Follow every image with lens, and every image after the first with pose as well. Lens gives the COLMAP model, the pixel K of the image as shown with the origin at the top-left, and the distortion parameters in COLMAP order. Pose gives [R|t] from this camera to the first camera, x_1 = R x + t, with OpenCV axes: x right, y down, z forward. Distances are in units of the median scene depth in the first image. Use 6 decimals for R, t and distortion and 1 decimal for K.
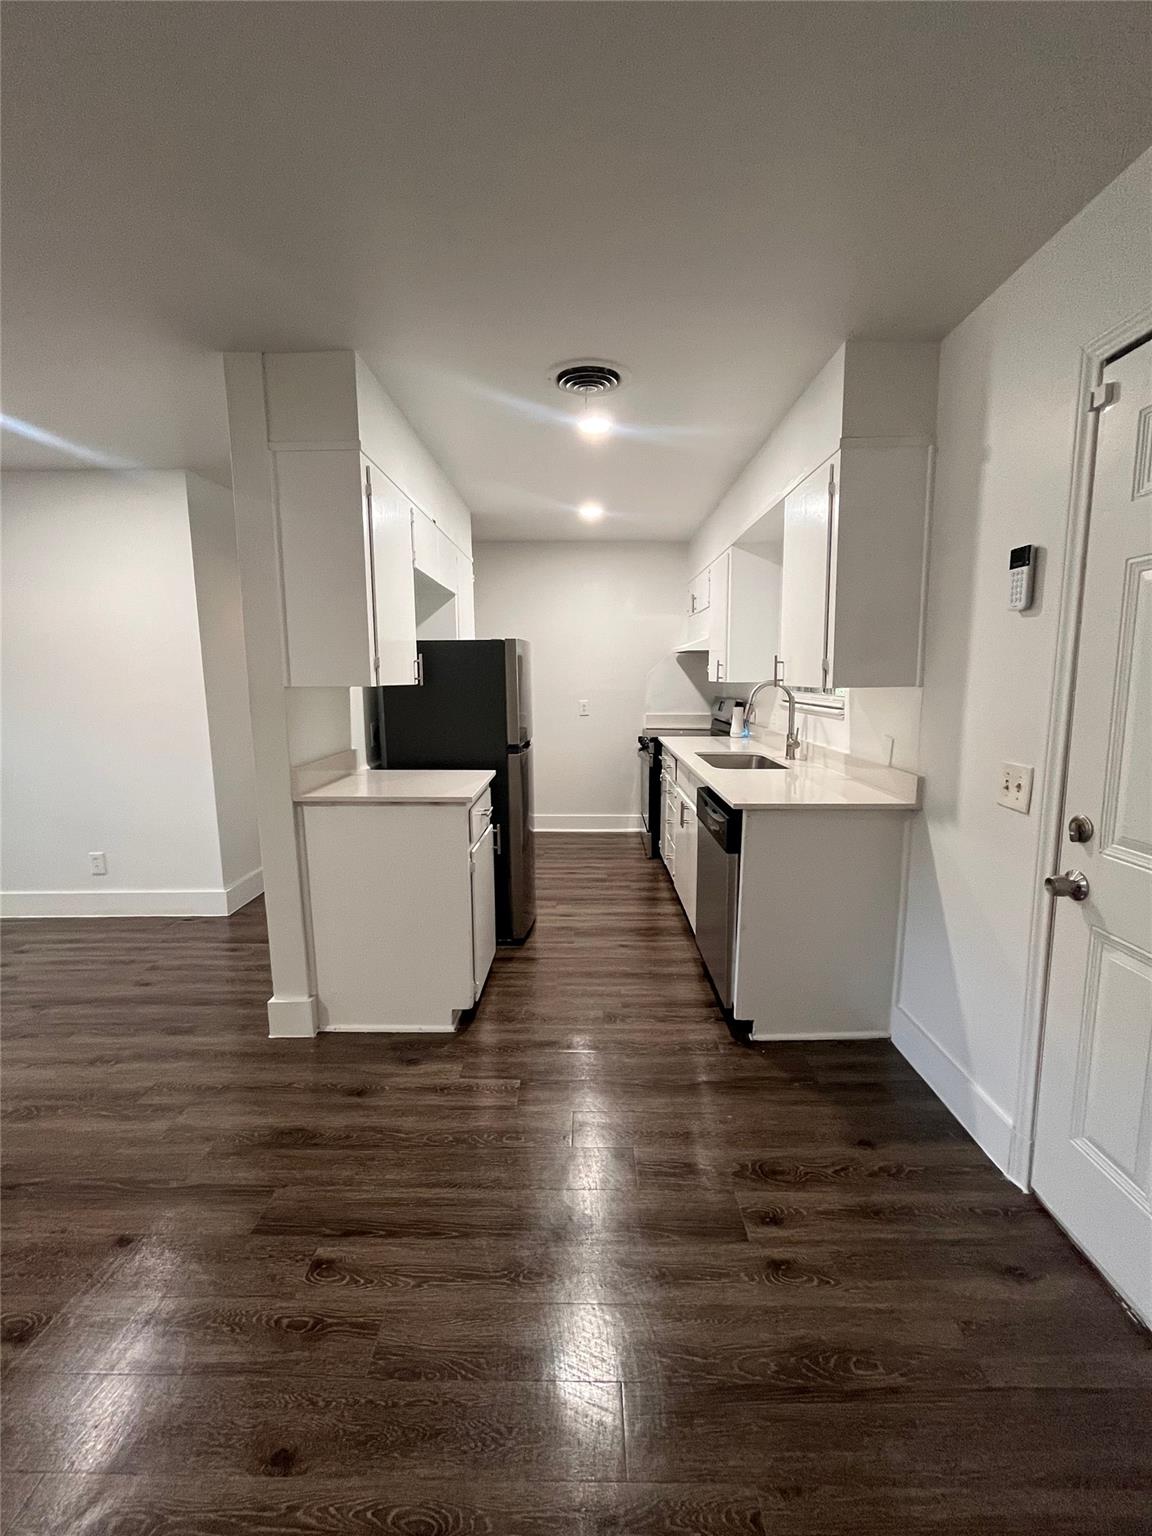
lens RADIAL K [[624.5, 0, 578.4], [0, 624.5, 765.3], [0, 0, 1]] dist [-0.000833, -0.000657]
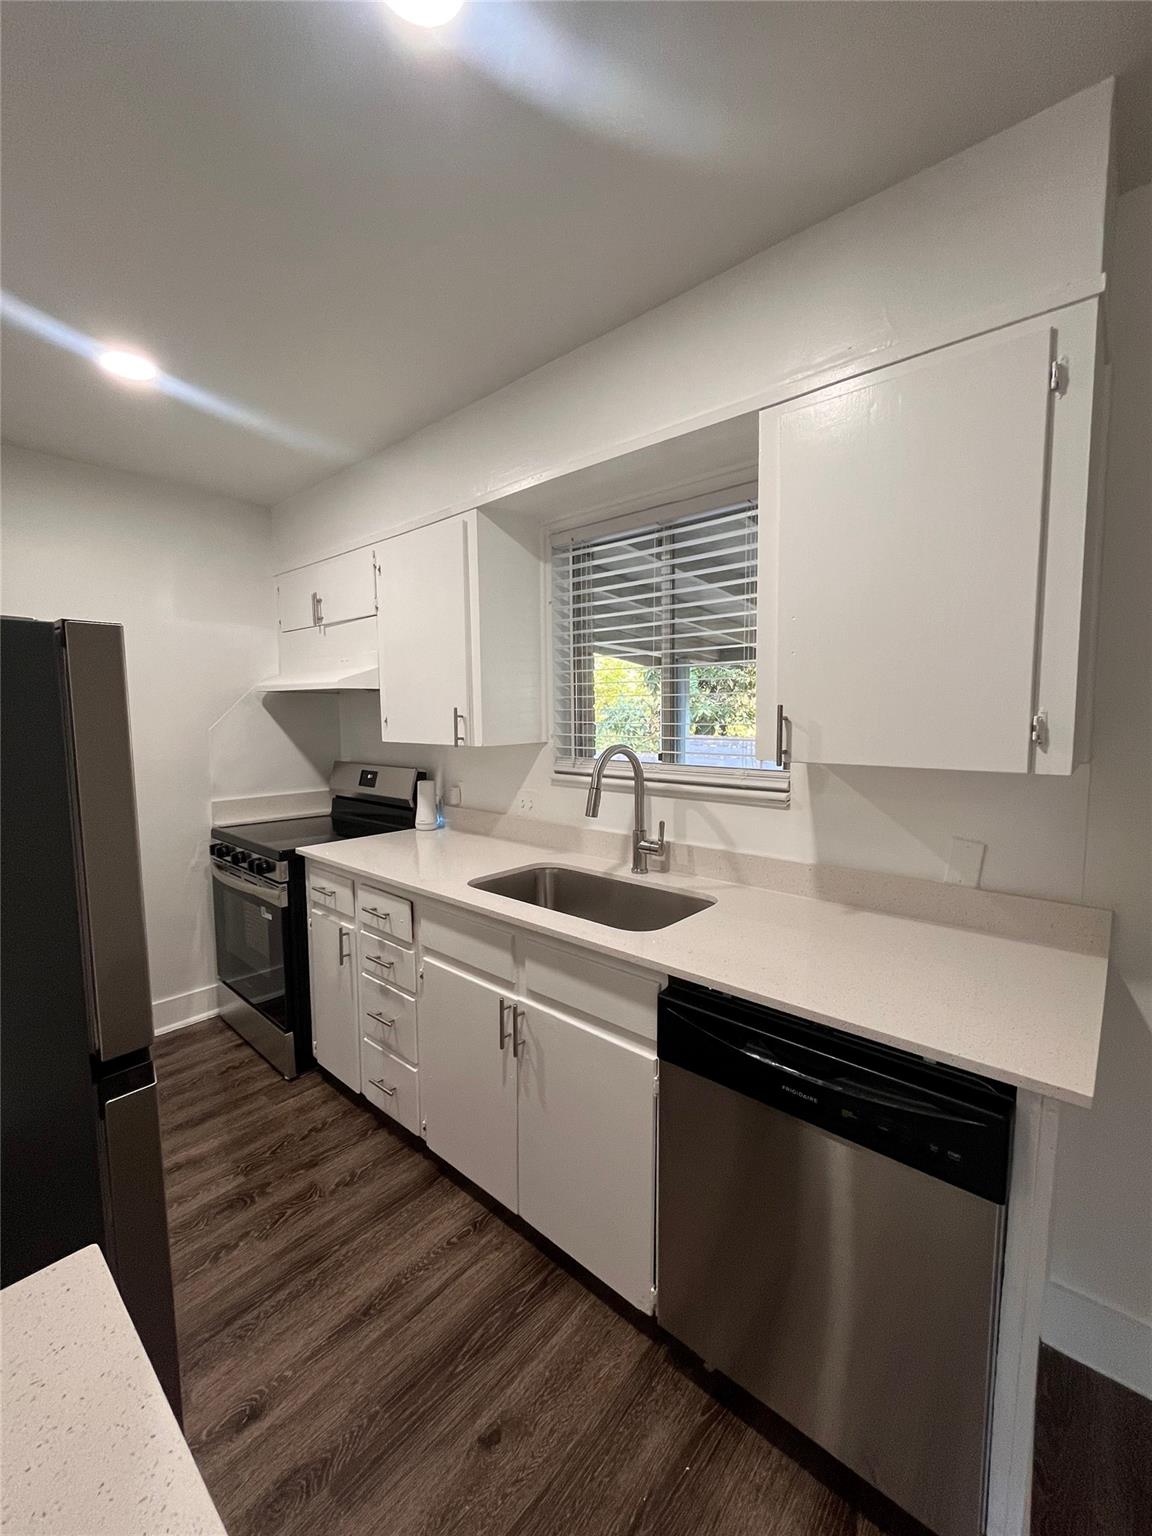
lens RADIAL K [[622.7, 0, 576.0], [0, 622.7, 768.0], [0, 0, 1]] dist [0.000899, 0.000094]
pose [[0.654576, -0.065764, 0.753130, -0.208738], [0.110983, 0.993775, -0.009682, -0.154037], [-0.747806, 0.089922, 0.657800, 0.882833]]
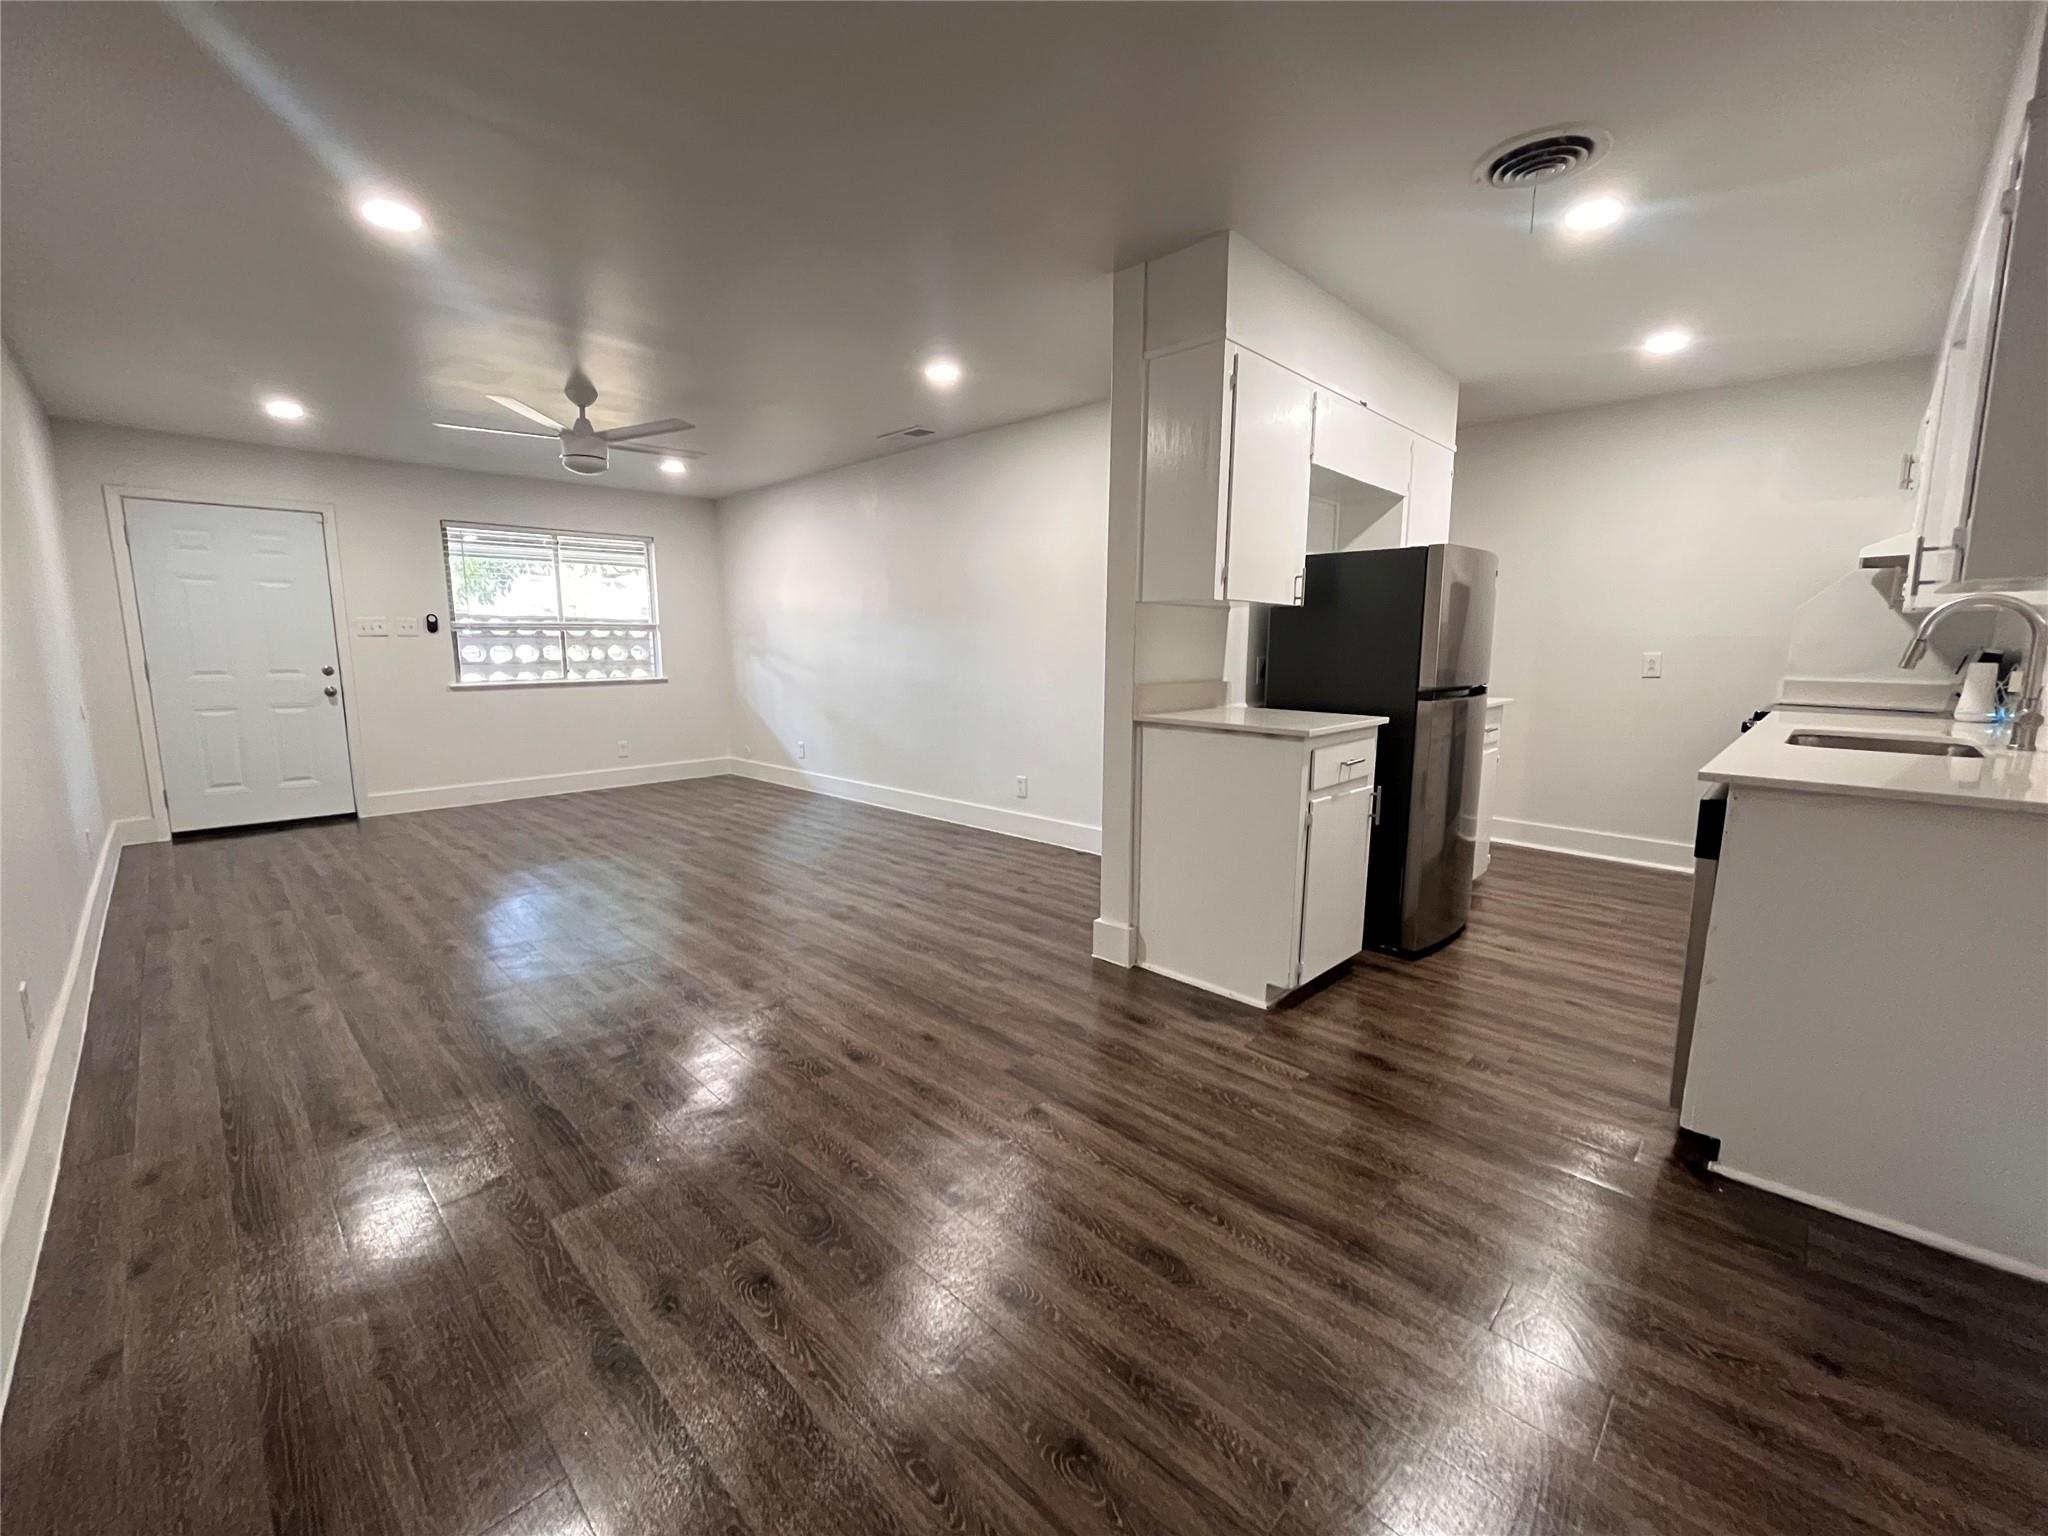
lens RADIAL K [[832.7, 0, 1017.7], [0, 832.7, 765.1], [0, 0, 1]] dist [-0.000833, -0.000657]
pose [[0.721163, 0.111192, -0.683783, 0.294116], [-0.107379, 0.993047, 0.048234, 0.079543], [0.684393, 0.038639, 0.728089, -0.064795]]
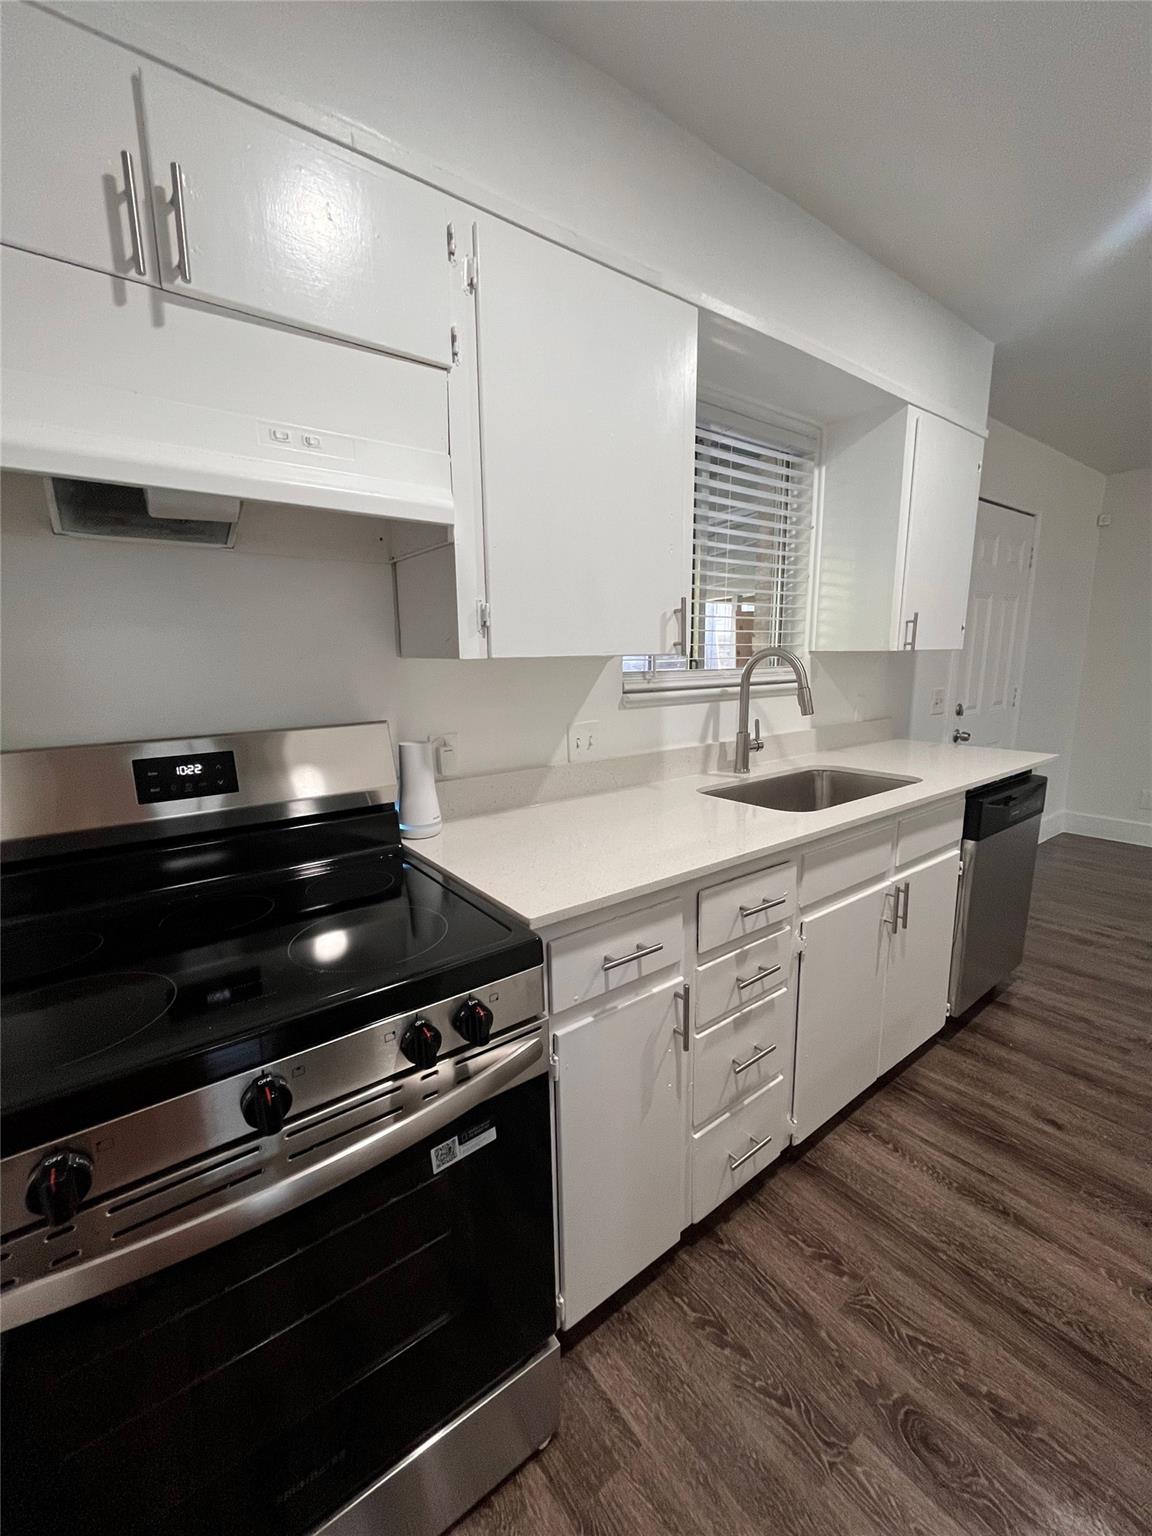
lens RADIAL K [[624.5, 0, 578.4], [0, 624.5, 765.3], [0, 0, 1]] dist [-0.000833, -0.000657]
pose [[-0.610371, -0.125545, 0.782103, -0.082462], [0.130840, 0.957818, 0.255862, -0.280593], [-0.781235, 0.258501, -0.568198, 2.066114]]
